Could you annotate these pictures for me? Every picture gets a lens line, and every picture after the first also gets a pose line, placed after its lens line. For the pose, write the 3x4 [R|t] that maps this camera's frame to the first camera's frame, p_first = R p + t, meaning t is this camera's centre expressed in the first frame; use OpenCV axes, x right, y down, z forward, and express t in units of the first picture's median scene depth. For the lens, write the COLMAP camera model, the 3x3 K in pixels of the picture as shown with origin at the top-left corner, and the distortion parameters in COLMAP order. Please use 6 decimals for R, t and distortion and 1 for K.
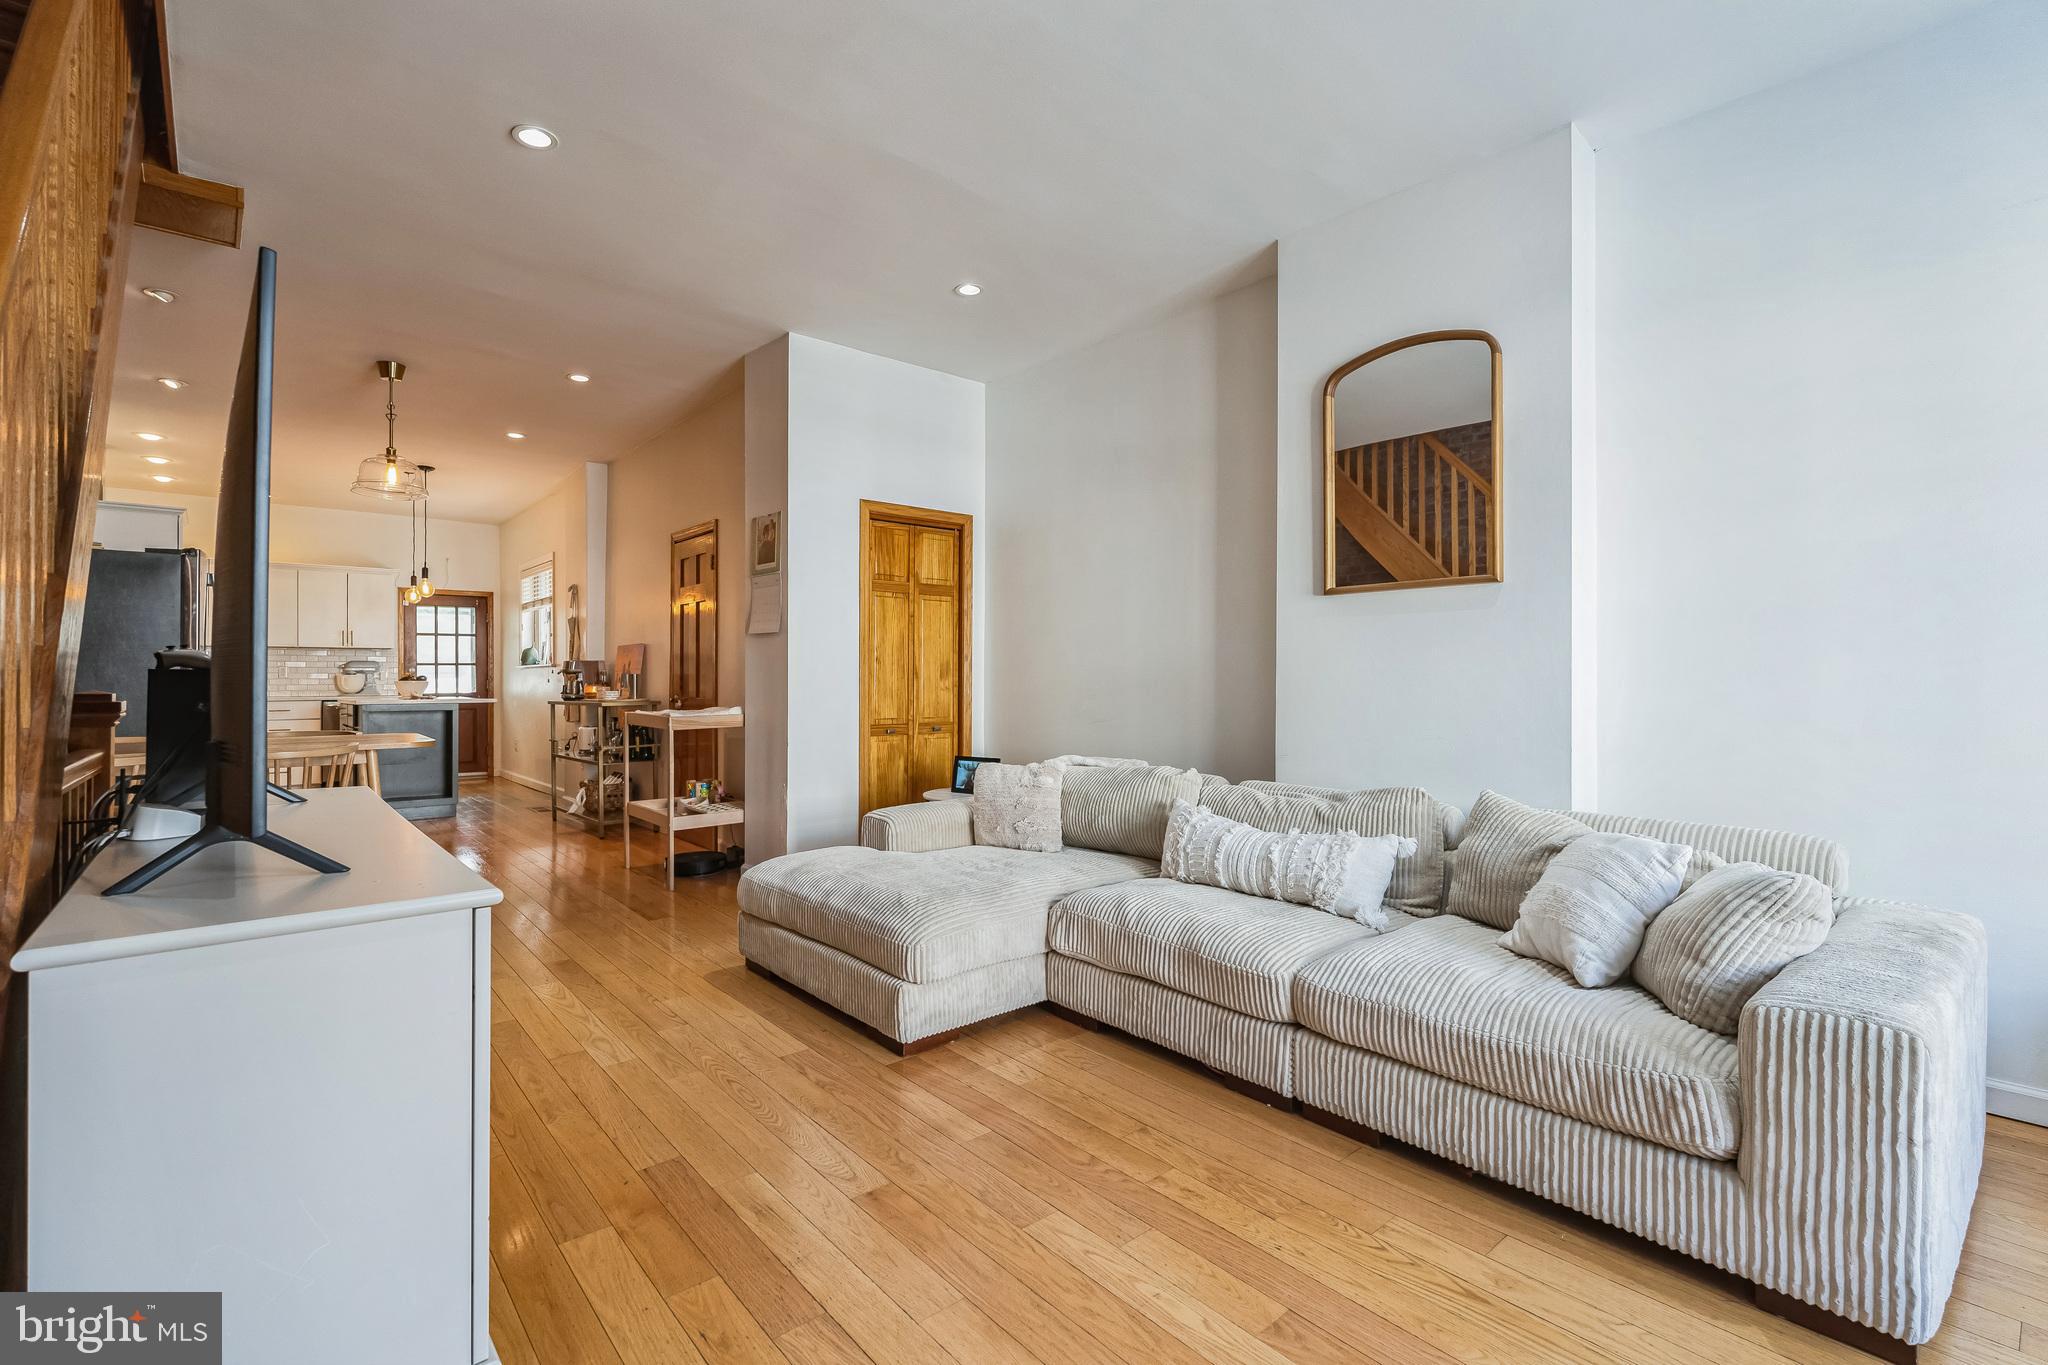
lens RADIAL K [[903.7, 0, 1004.8], [0, 903.7, 672.4], [0, 0, 1]] dist [-0.003338, 0.000033]
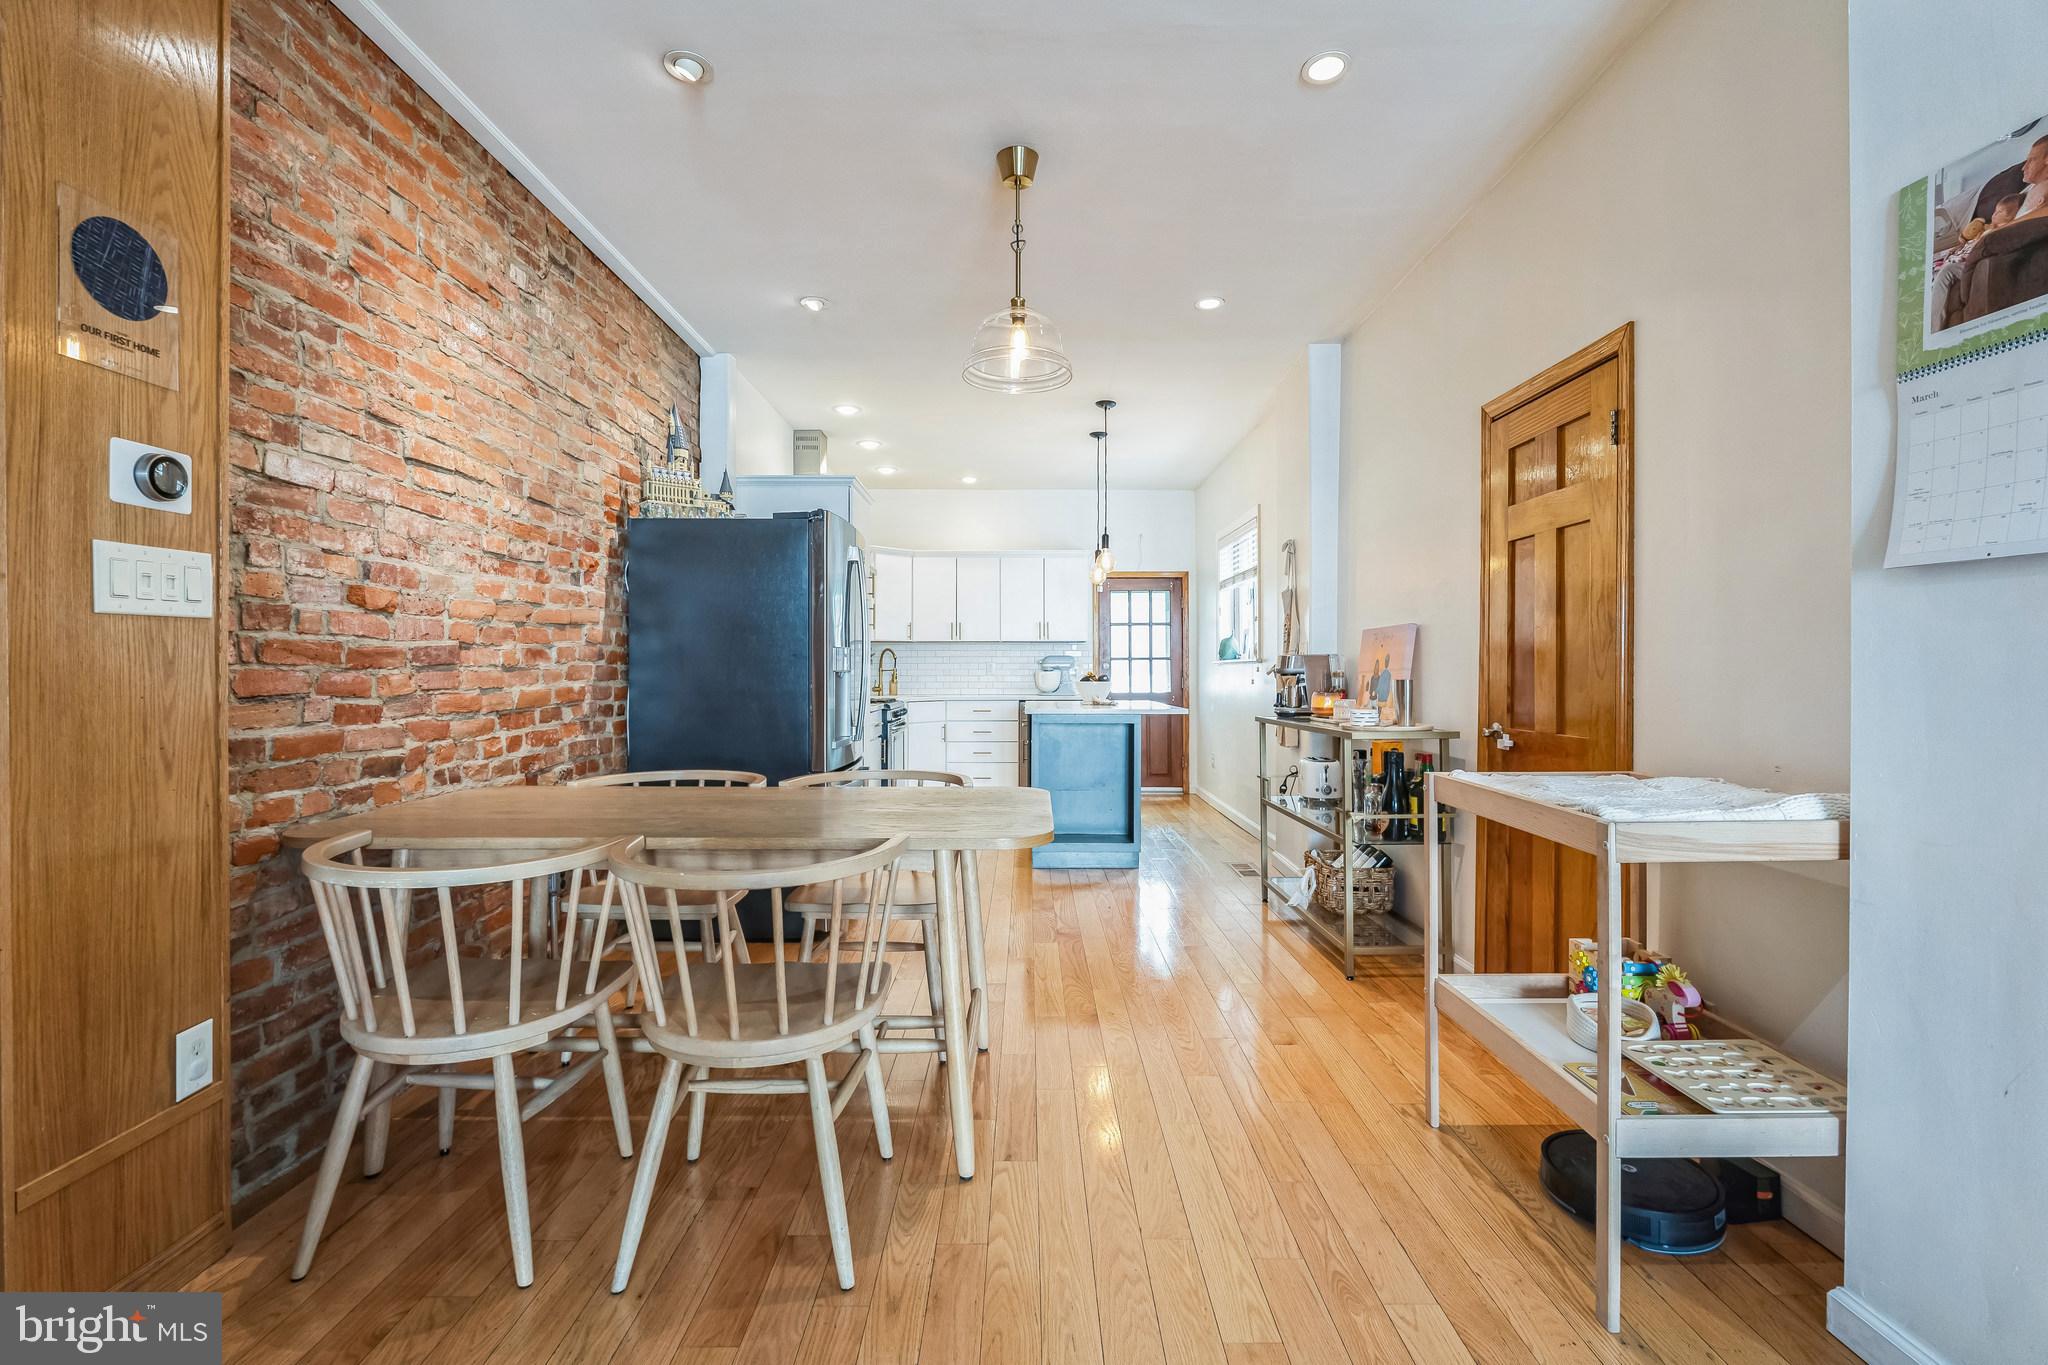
lens RADIAL K [[903.7, 0, 1024.7], [0, 903.7, 667.2], [0, 0, 1]] dist [-0.003338, 0.000033]
pose [[0.761589, 0.001412, -0.648059, -0.276690], [0.001934, 0.999988, 0.004451, -0.010025], [0.648057, -0.004643, 0.761577, 0.519824]]
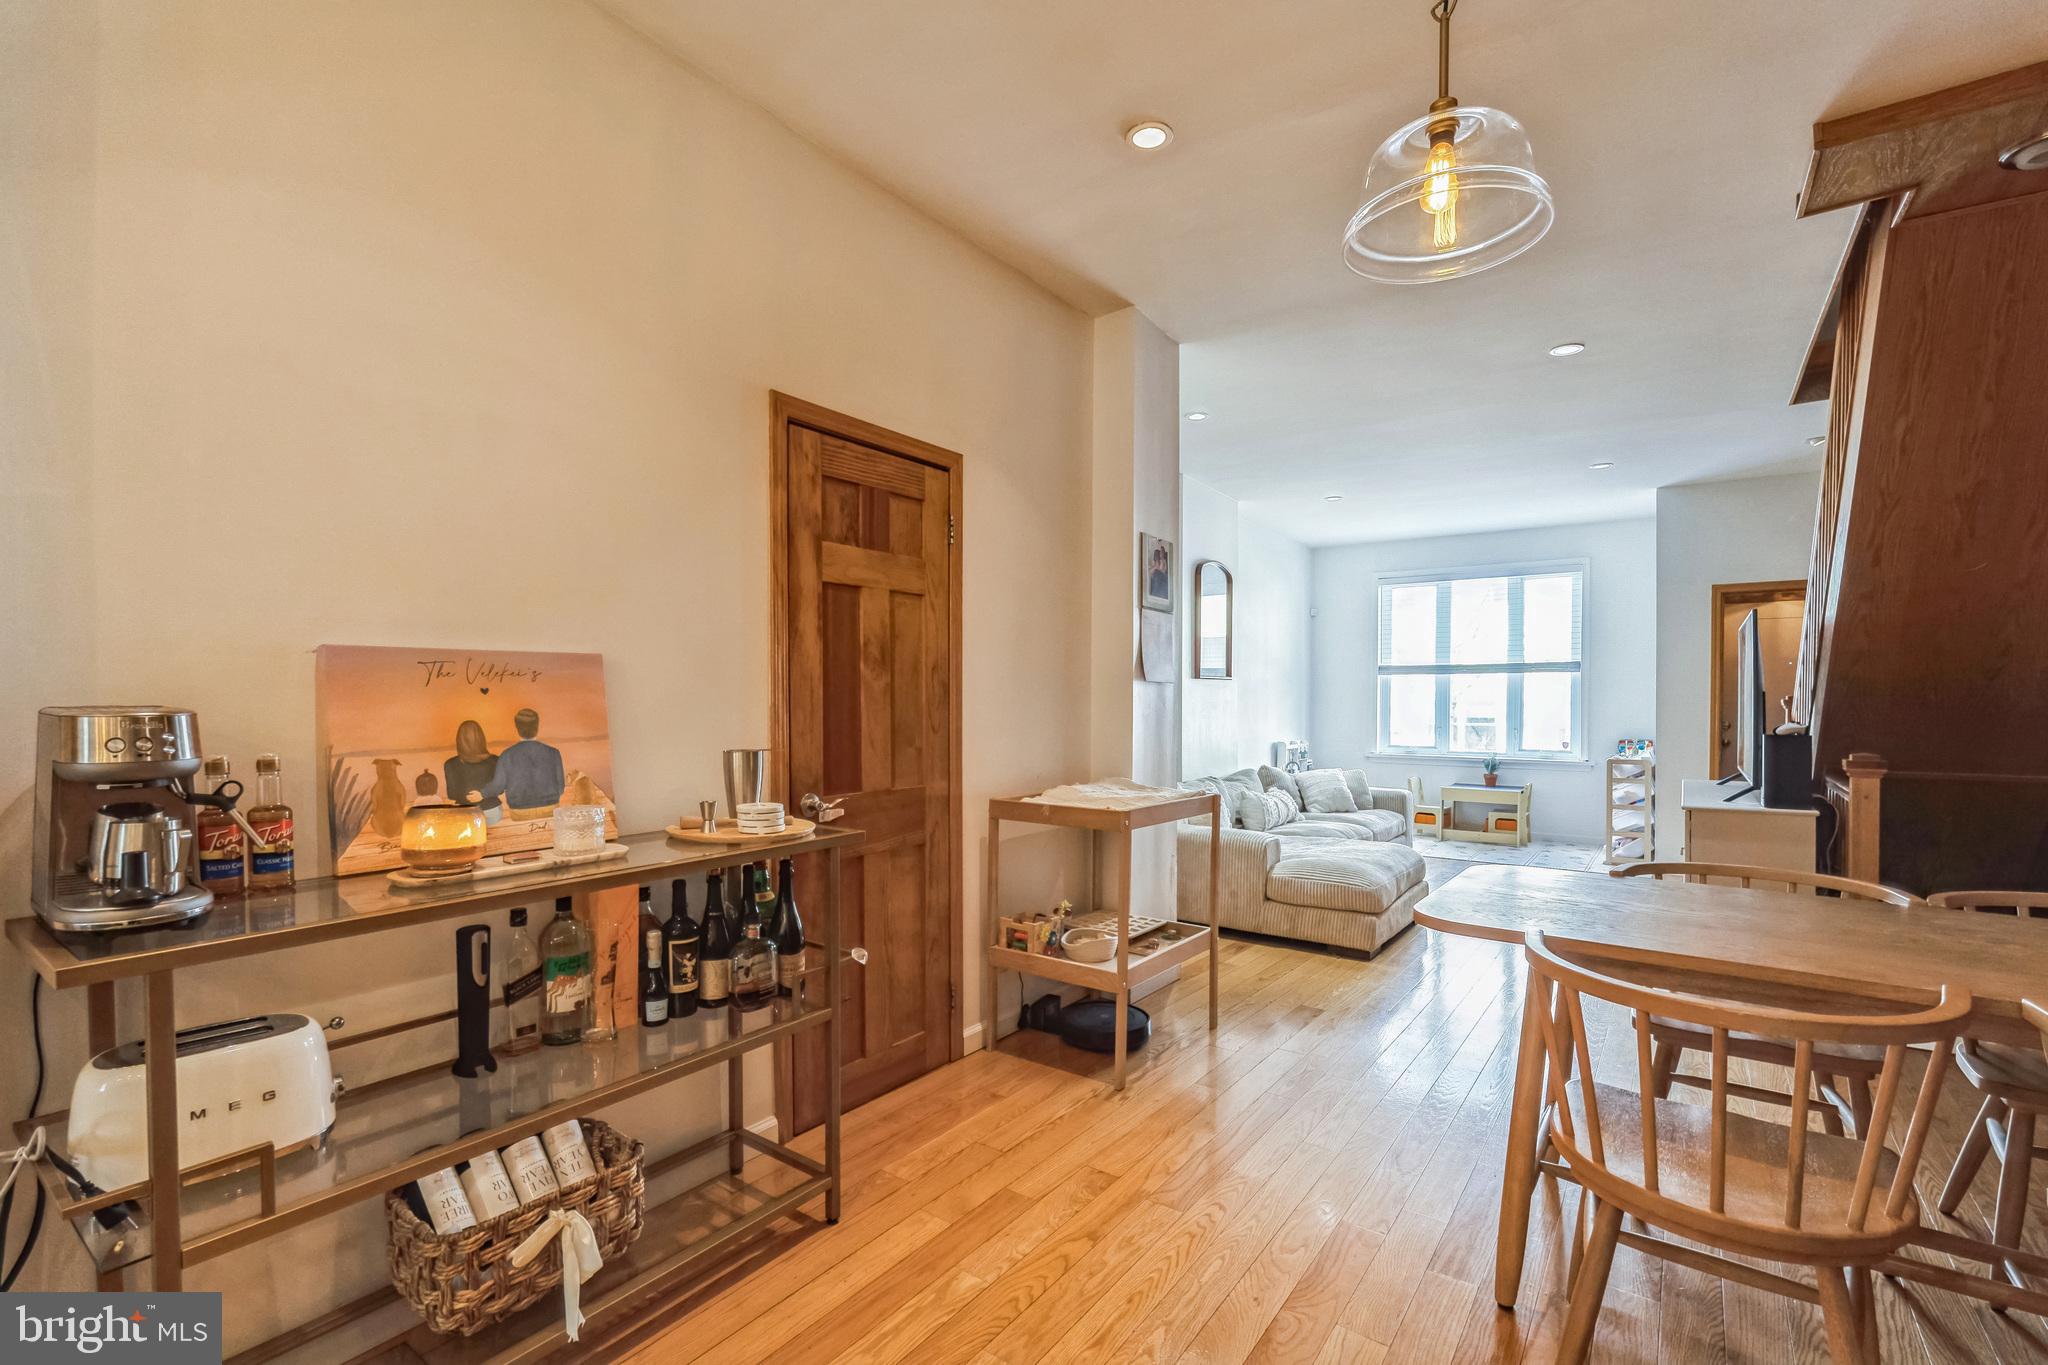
lens RADIAL K [[903.7, 0, 1011.4], [0, 903.7, 716.5], [0, 0, 1]] dist [-0.003338, 0.000033]
pose [[-0.225080, -0.018929, 0.974156, -0.922938], [-0.008901, 0.999809, 0.017371, -0.021734], [-0.974300, -0.004761, -0.225206, 1.163806]]
